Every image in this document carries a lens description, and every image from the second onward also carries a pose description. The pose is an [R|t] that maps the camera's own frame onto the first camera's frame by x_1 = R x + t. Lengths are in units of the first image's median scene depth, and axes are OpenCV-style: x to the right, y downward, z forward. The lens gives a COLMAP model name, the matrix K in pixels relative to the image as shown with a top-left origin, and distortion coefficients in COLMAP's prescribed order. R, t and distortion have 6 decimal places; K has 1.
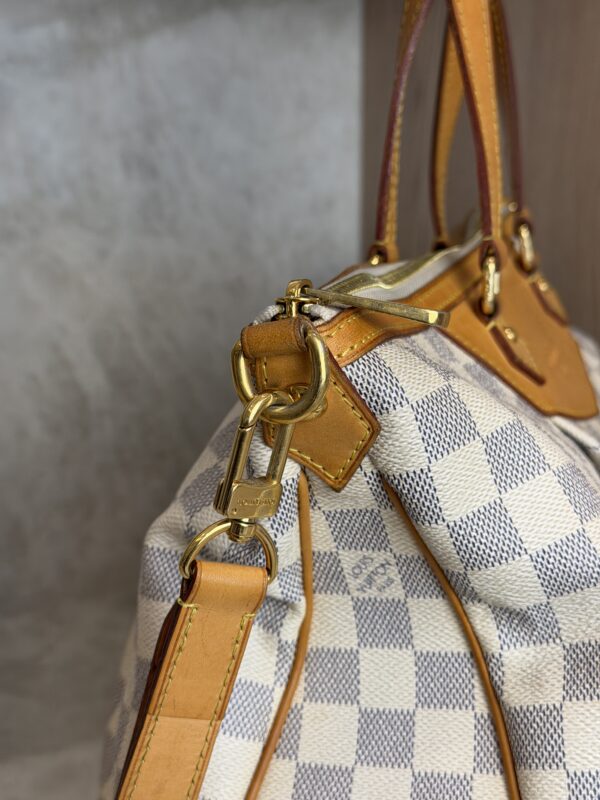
lens RADIAL K [[1145.8, 0, 300.0], [0, 1145.8, 400.0], [0, 0, 1]] dist [0.120450, -0.051479]
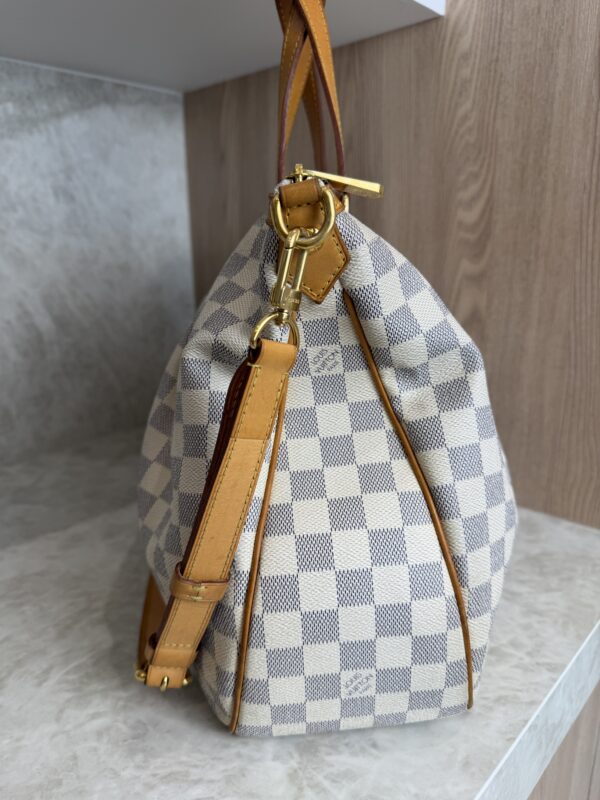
lens RADIAL K [[585.4, 0, 300.0], [0, 585.4, 400.0], [0, 0, 1]] dist [-0.025566, 0.004081]
pose [[0.947087, -0.091163, 0.307758, -0.210738], [0.070860, 0.994546, 0.076538, 0.118230], [-0.313057, -0.050680, 0.948381, 0.143028]]
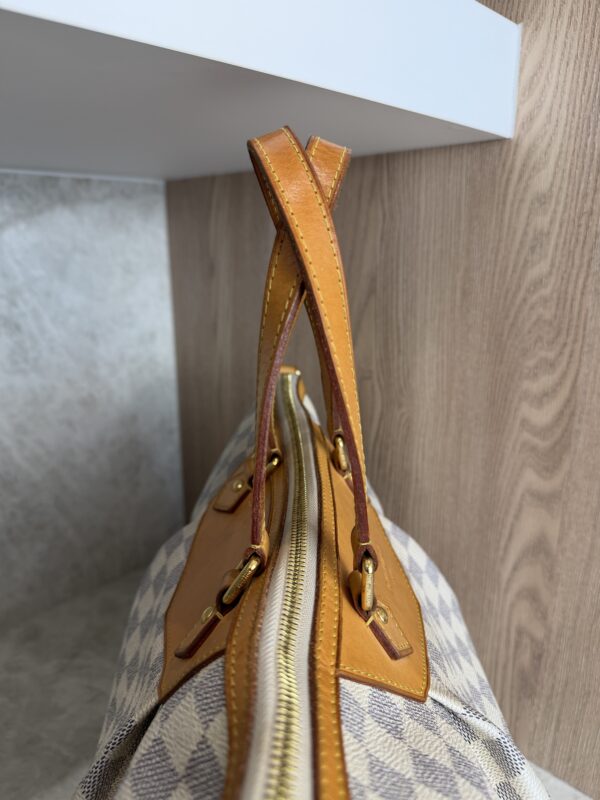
lens RADIAL K [[597.8, 0, 301.1], [0, 597.8, 404.8], [0, 0, 1]] dist [-0.017749, -0.005716]
pose [[0.955434, -0.074044, 0.285767, -0.035139], [0.053400, 0.995413, 0.079383, -0.308048], [-0.290334, -0.060585, 0.955006, 0.509139]]
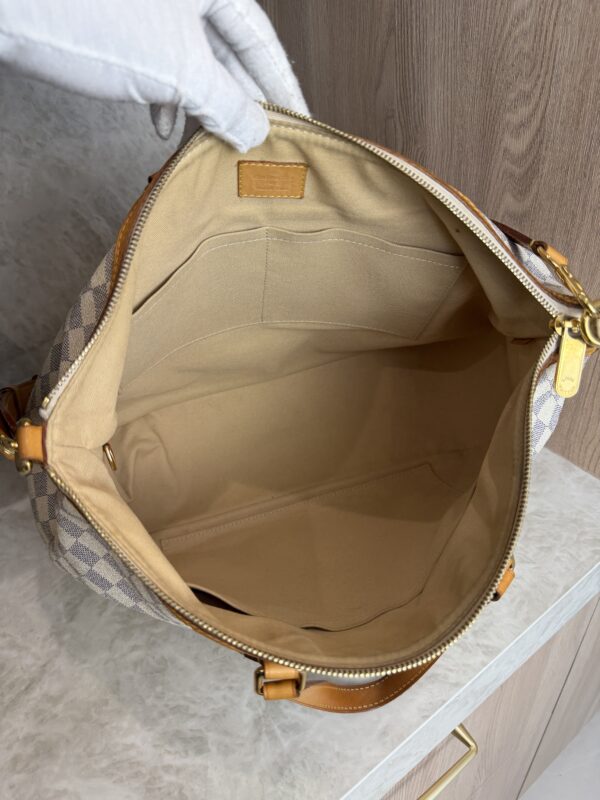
lens RADIAL K [[577.3, 0, 300.0], [0, 577.3, 400.0], [0, 0, 1]] dist [-0.012668, -0.002675]
pose [[0.986245, -0.159278, 0.044177, 0.080304], [0.121490, 0.879749, 0.459653, -0.320605], [-0.112078, -0.447964, 0.886999, 0.150341]]
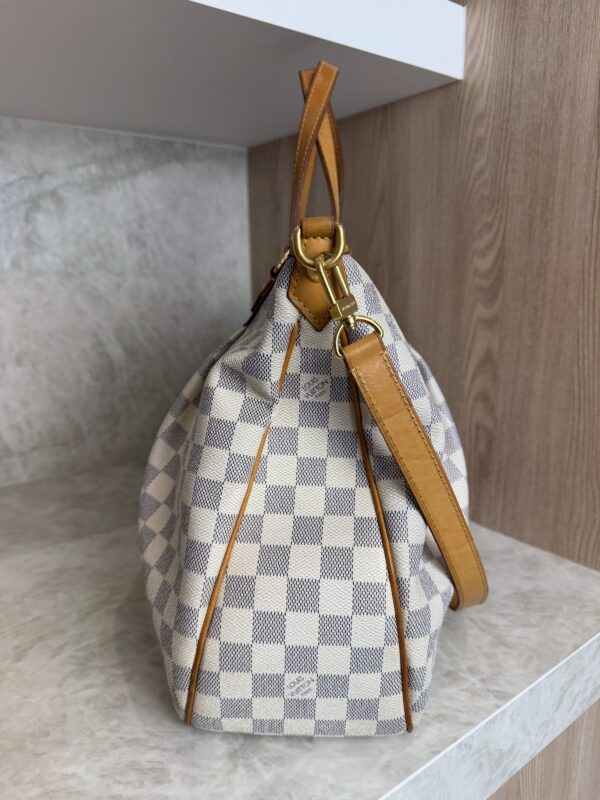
lens RADIAL K [[579.1, 0, 302.5], [0, 579.1, 401.3], [0, 0, 1]] dist [-0.010398, -0.010822]
pose [[0.987422, -0.040269, 0.152895, -0.046981], [0.036548, 0.998965, 0.027068, 0.107755], [-0.153827, -0.021140, 0.987872, -0.022445]]
